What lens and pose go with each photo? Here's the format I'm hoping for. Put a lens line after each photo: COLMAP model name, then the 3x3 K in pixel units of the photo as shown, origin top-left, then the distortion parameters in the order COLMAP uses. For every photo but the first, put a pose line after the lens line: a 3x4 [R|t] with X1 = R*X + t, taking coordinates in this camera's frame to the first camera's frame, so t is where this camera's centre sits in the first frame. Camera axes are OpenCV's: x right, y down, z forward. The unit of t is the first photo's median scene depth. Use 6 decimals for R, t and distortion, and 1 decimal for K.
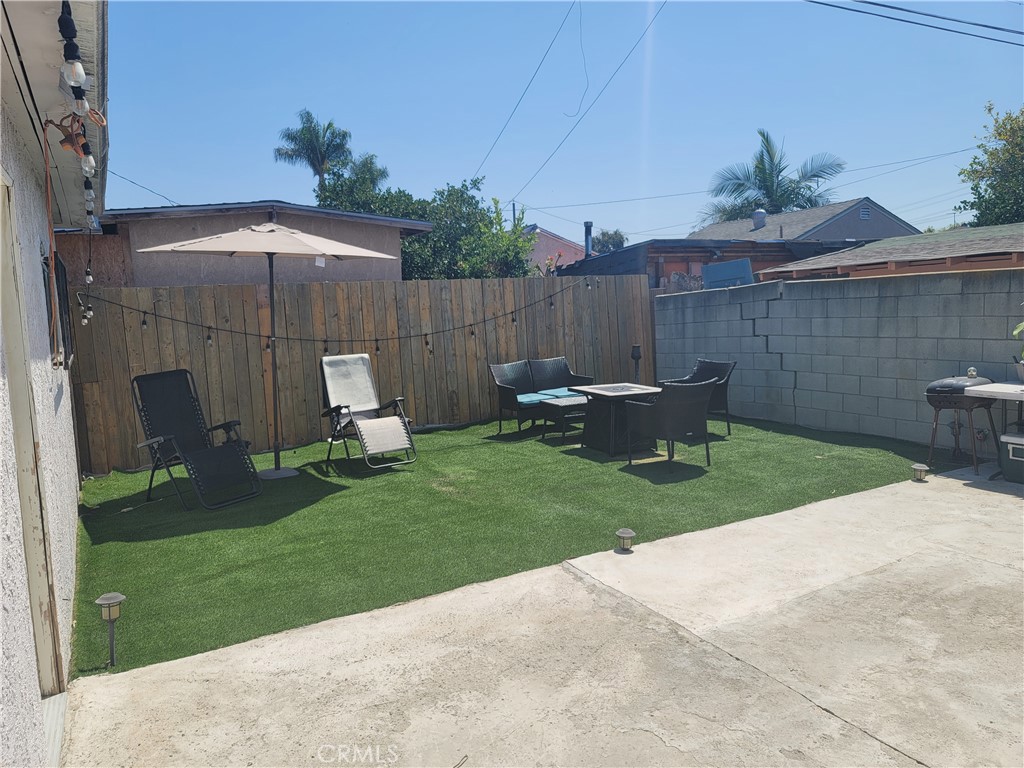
lens RADIAL K [[754.8, 0, 516.7], [0, 754.8, 379.4], [0, 0, 1]] dist [0.077355, -0.072289]
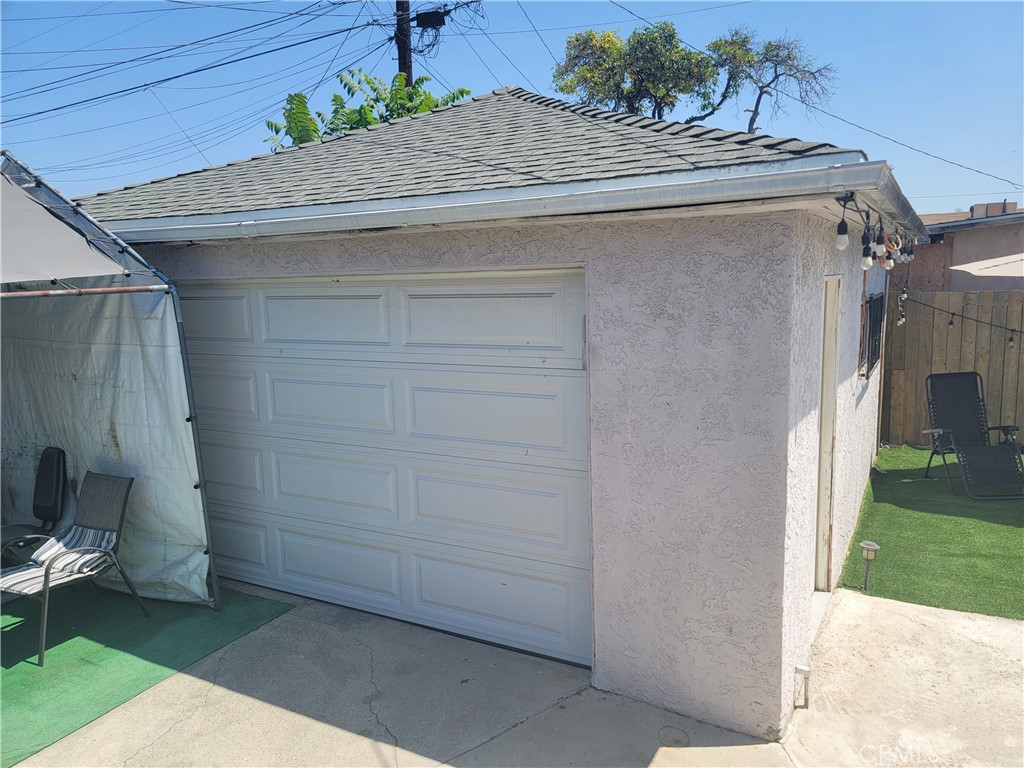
lens RADIAL K [[754.8, 0, 531.3], [0, 754.8, 389.5], [0, 0, 1]] dist [0.077355, -0.072289]
pose [[0.551281, 0.149646, -0.820789, 0.165255], [-0.087968, 0.988725, 0.121180, -0.078699], [0.829669, 0.005399, 0.558229, -0.214457]]
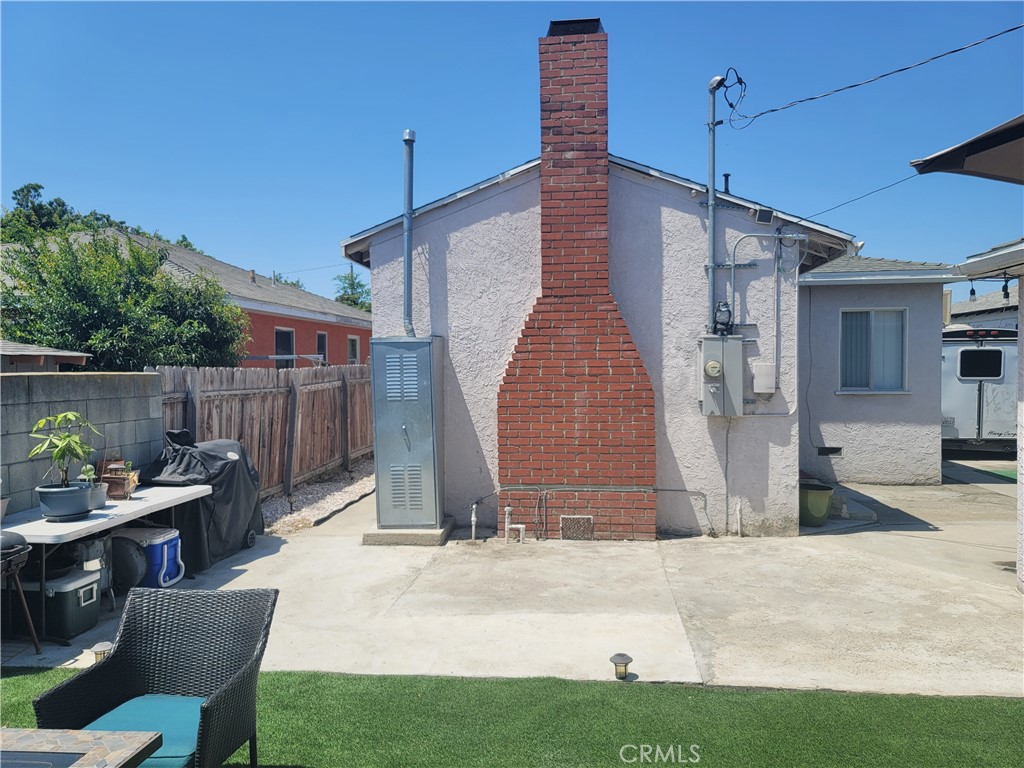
lens RADIAL K [[754.8, 0, 519.5], [0, 754.8, 385.6], [0, 0, 1]] dist [0.077355, -0.072289]
pose [[-0.827612, 0.035667, 0.560167, -0.208594], [0.096721, 0.992113, 0.079729, -0.150146], [-0.552905, 0.120164, -0.824534, 1.392684]]
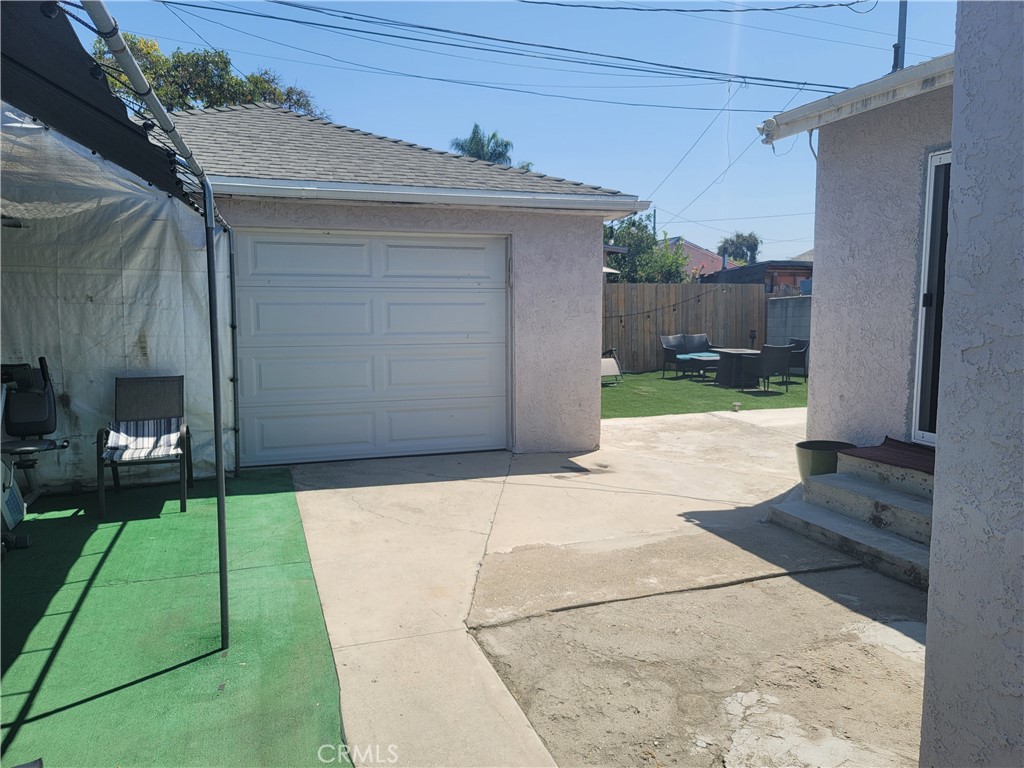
lens RADIAL K [[754.8, 0, 527.1], [0, 754.8, 382.7], [0, 0, 1]] dist [0.077355, -0.072289]
pose [[0.987696, 0.060985, -0.144007, -0.120896], [-0.059487, 0.998121, 0.014693, 0.118238], [0.144633, -0.005946, 0.989468, -1.064242]]
